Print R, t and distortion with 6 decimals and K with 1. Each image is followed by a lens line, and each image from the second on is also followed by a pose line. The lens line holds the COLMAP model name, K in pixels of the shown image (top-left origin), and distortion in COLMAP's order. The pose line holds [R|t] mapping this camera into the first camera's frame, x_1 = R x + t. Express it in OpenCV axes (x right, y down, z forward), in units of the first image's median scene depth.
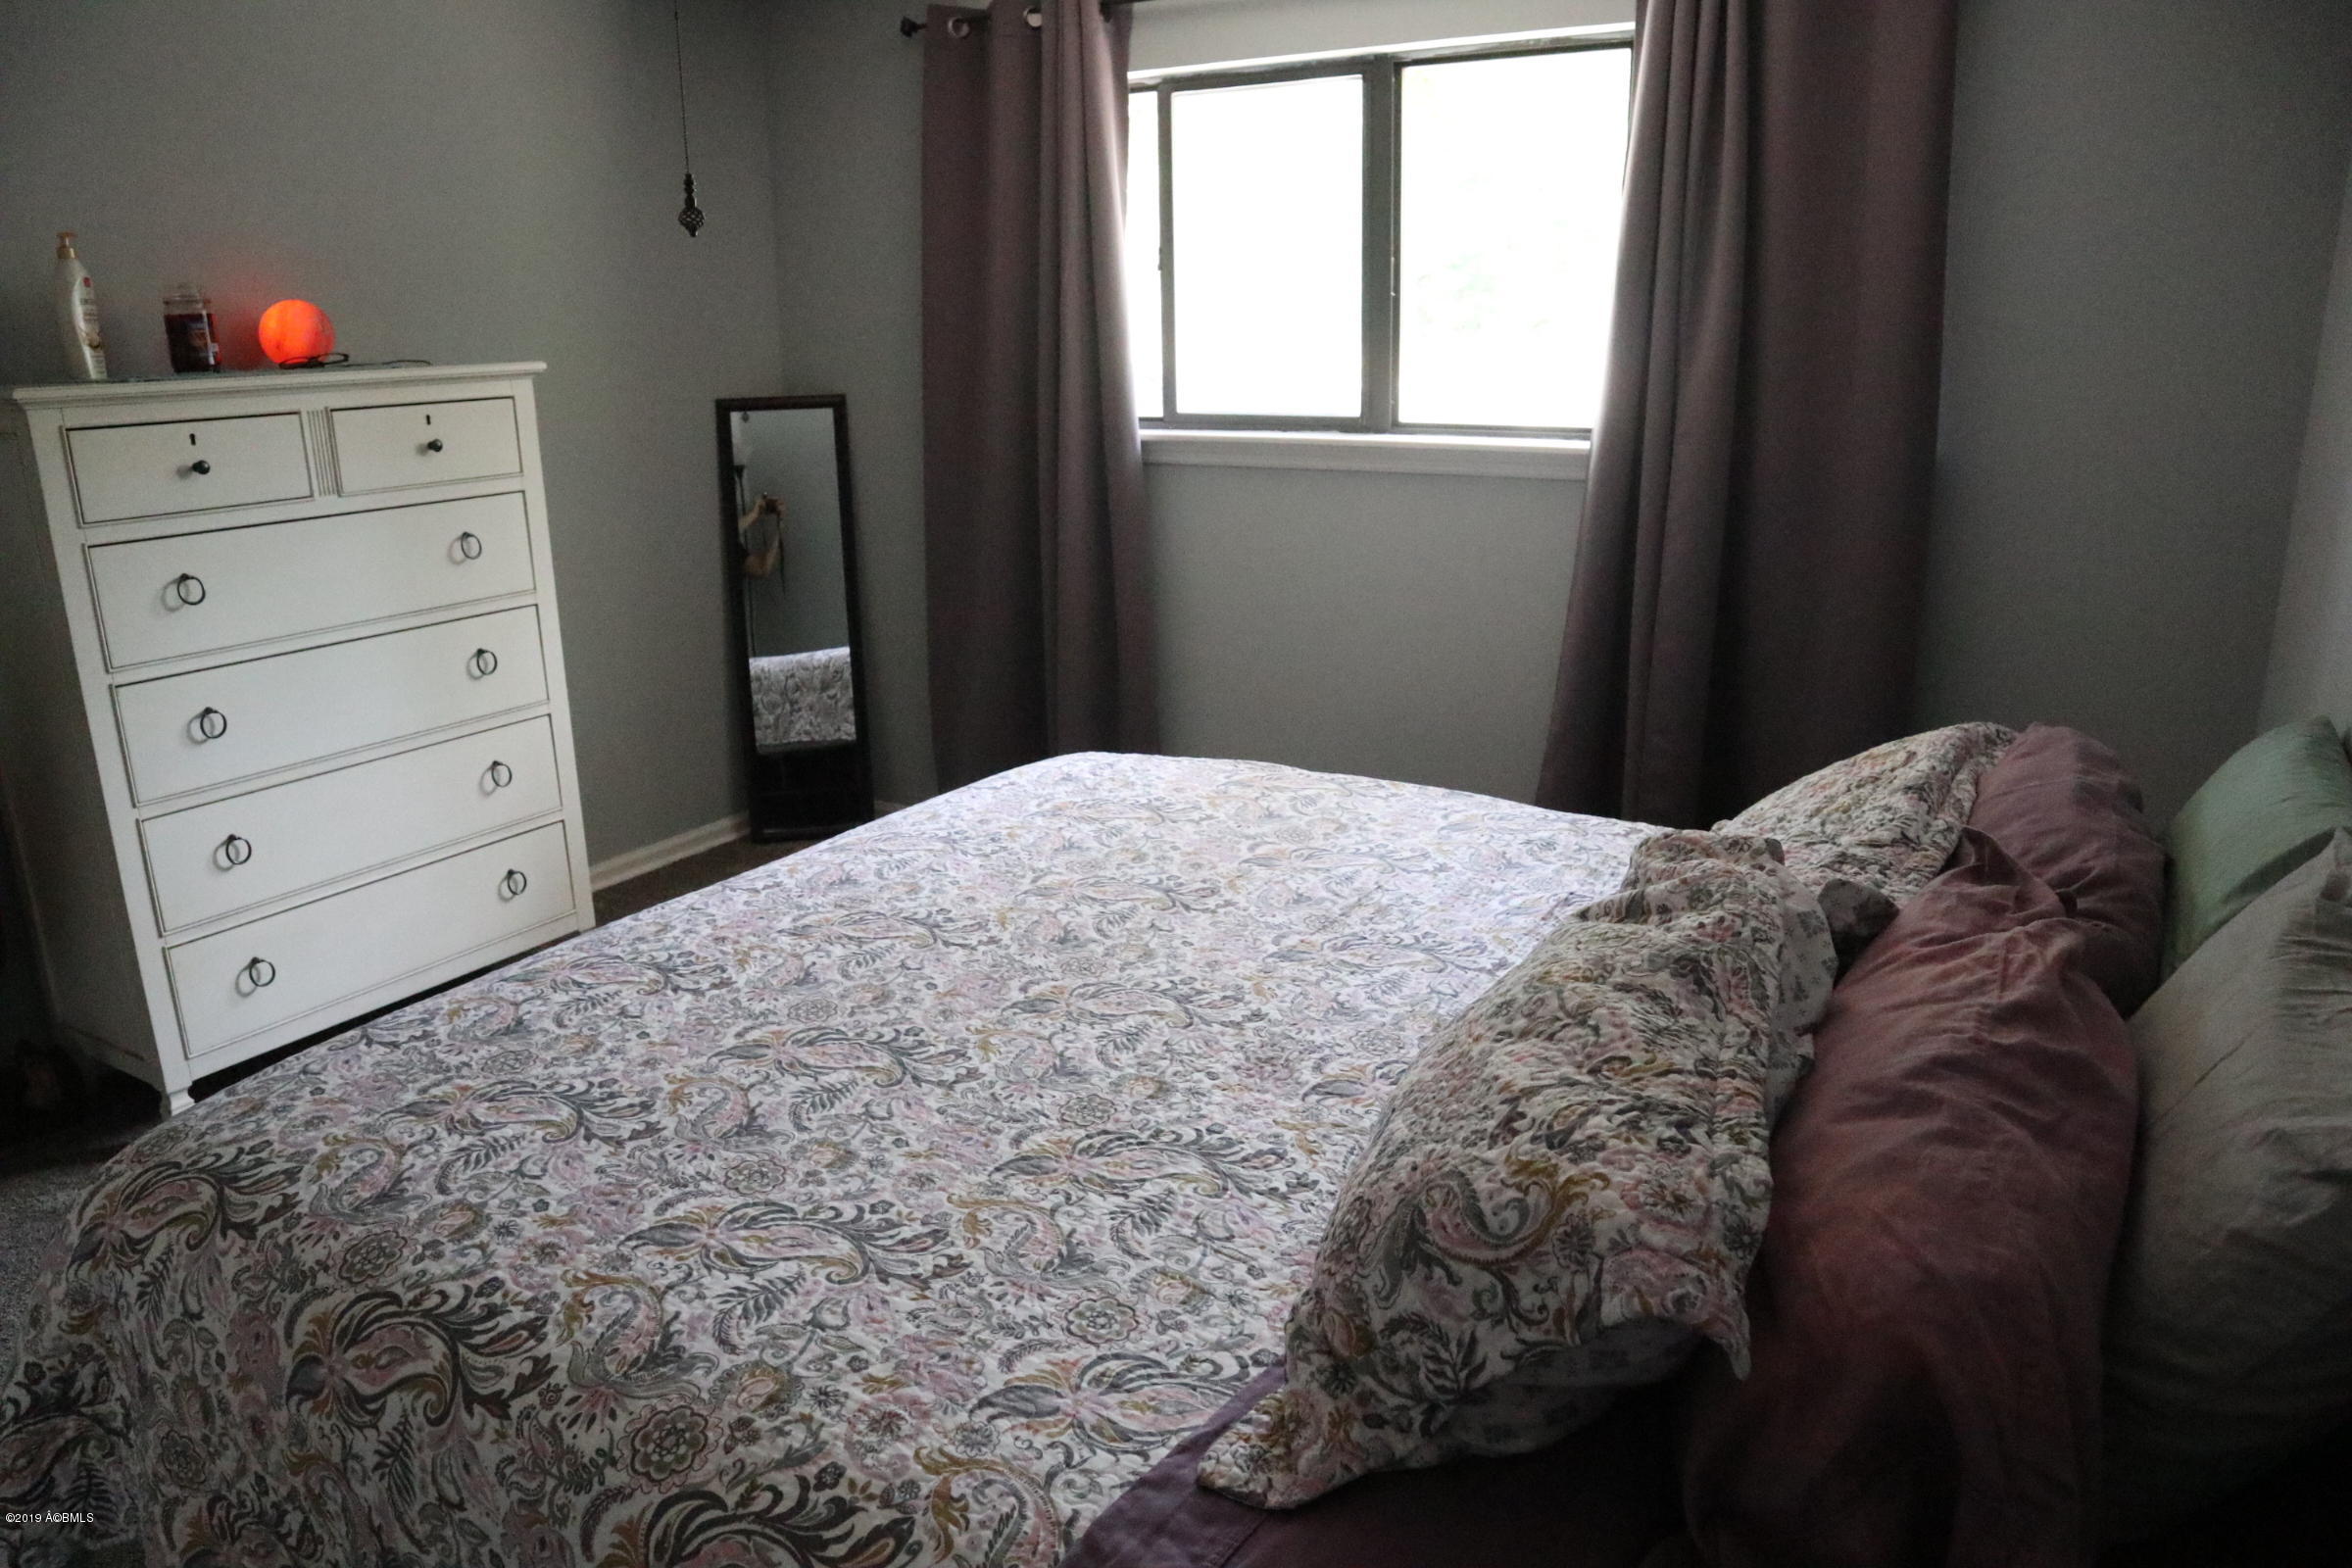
lens RADIAL K [[1657.5, 0, 1176.0], [0, 1657.5, 784.0], [0, 0, 1]] dist [-0.140643, 0.098226]
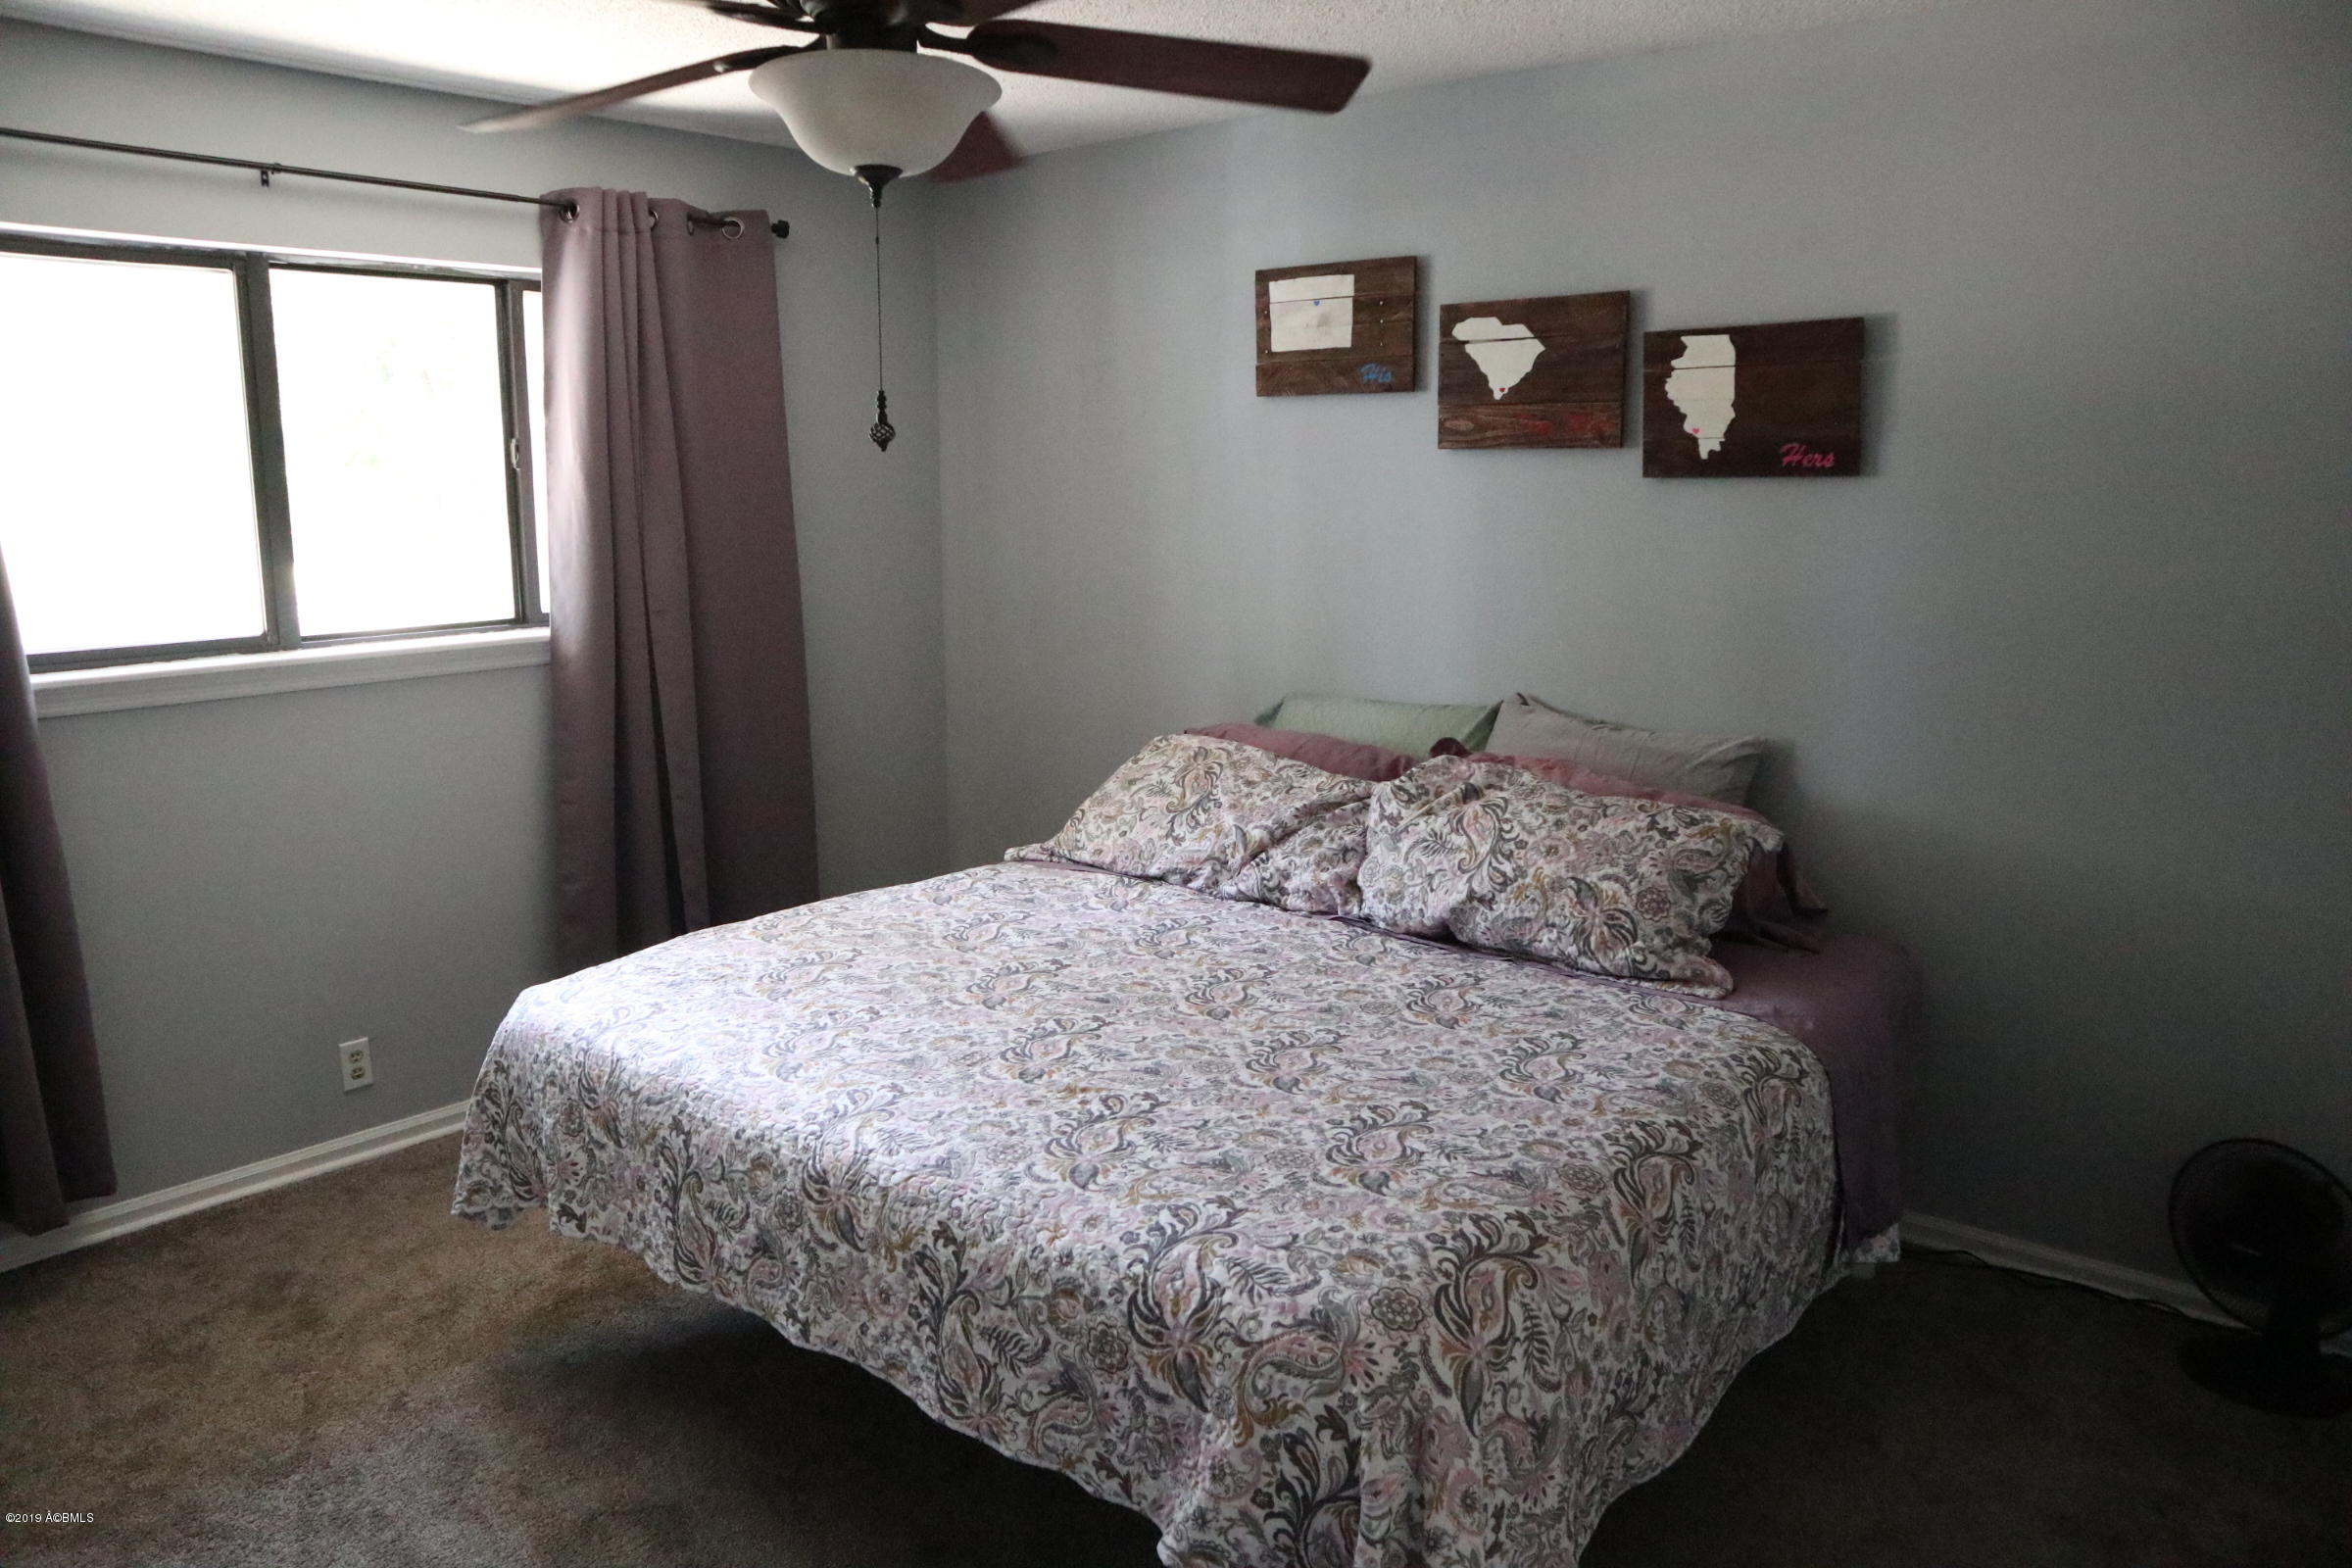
lens RADIAL K [[1657.5, 0, 1176.0], [0, 1657.5, 784.0], [0, 0, 1]] dist [-0.140643, 0.098226]
pose [[0.123991, -0.163569, 0.978709, -1.564354], [0.267550, 0.955301, 0.125761, -0.259519], [-0.955533, 0.246261, 0.162211, 0.838658]]
